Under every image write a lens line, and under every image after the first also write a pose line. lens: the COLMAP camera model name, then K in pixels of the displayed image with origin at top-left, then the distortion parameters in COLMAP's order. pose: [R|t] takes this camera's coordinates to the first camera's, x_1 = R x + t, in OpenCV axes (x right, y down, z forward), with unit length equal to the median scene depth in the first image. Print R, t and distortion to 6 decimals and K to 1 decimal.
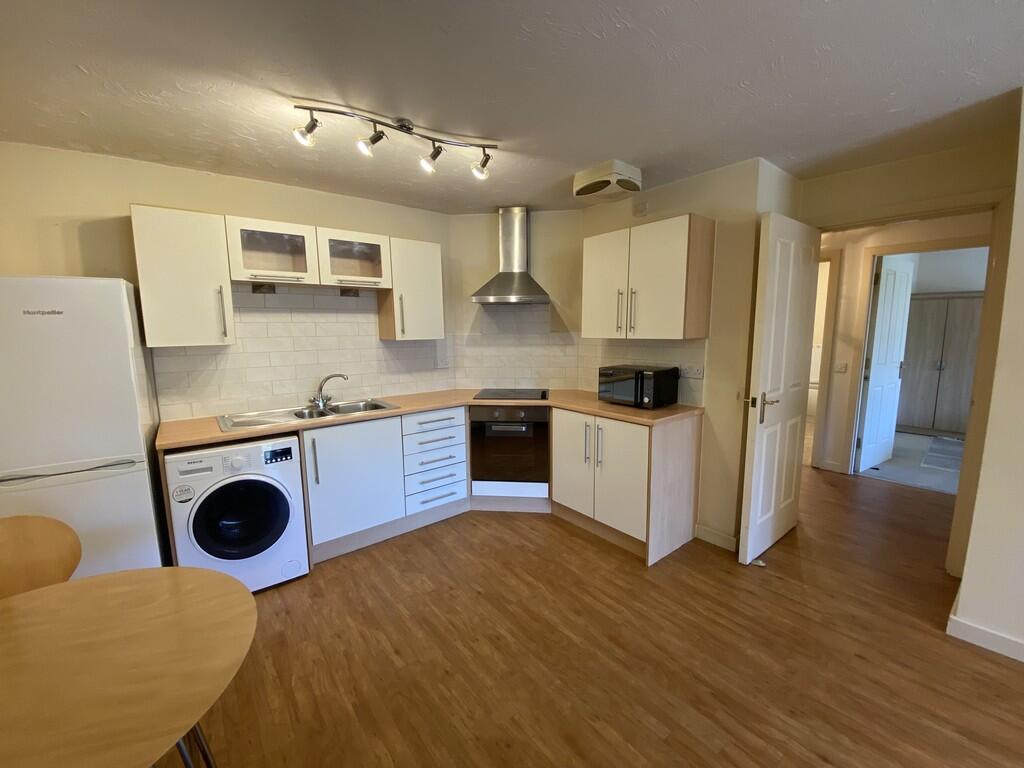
lens RADIAL K [[409.5, 0, 512.0], [0, 409.5, 384.0], [0, 0, 1]] dist [0.000207, -0.000157]
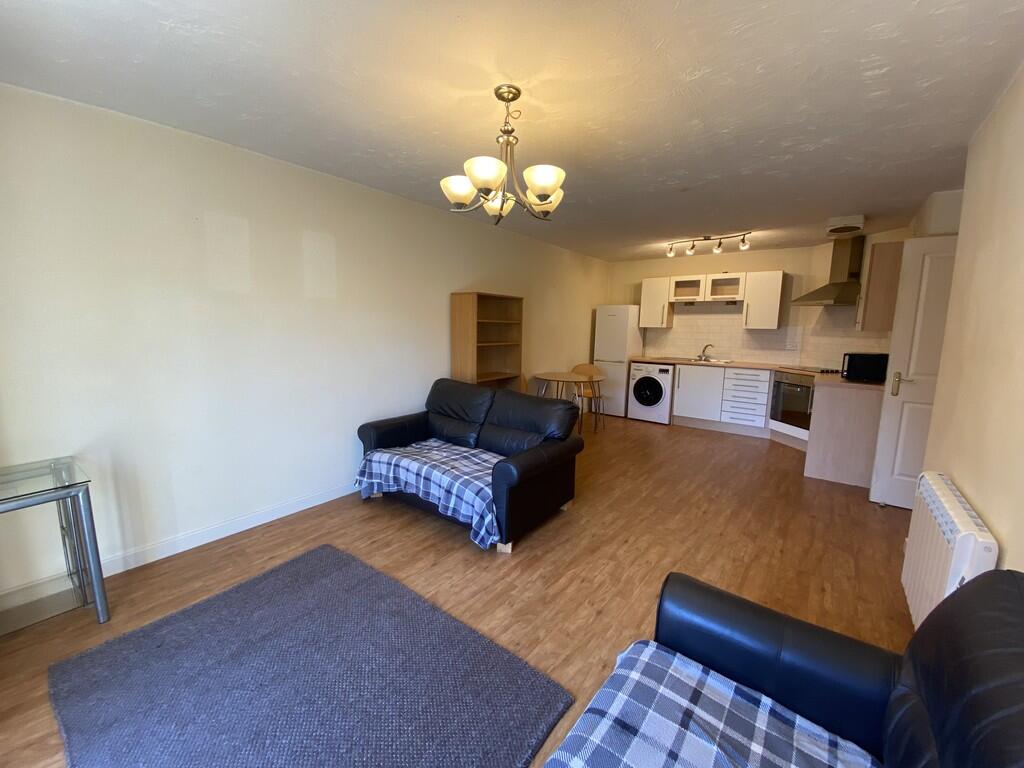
lens RADIAL K [[409.5, 0, 512.0], [0, 409.5, 384.0], [0, 0, 1]] dist [0.000207, -0.000157]
pose [[0.248316, 0.156543, -0.955946, 1.383254], [-0.144218, 0.981832, 0.123320, 0.062836], [0.957883, 0.107242, 0.266380, -0.478938]]
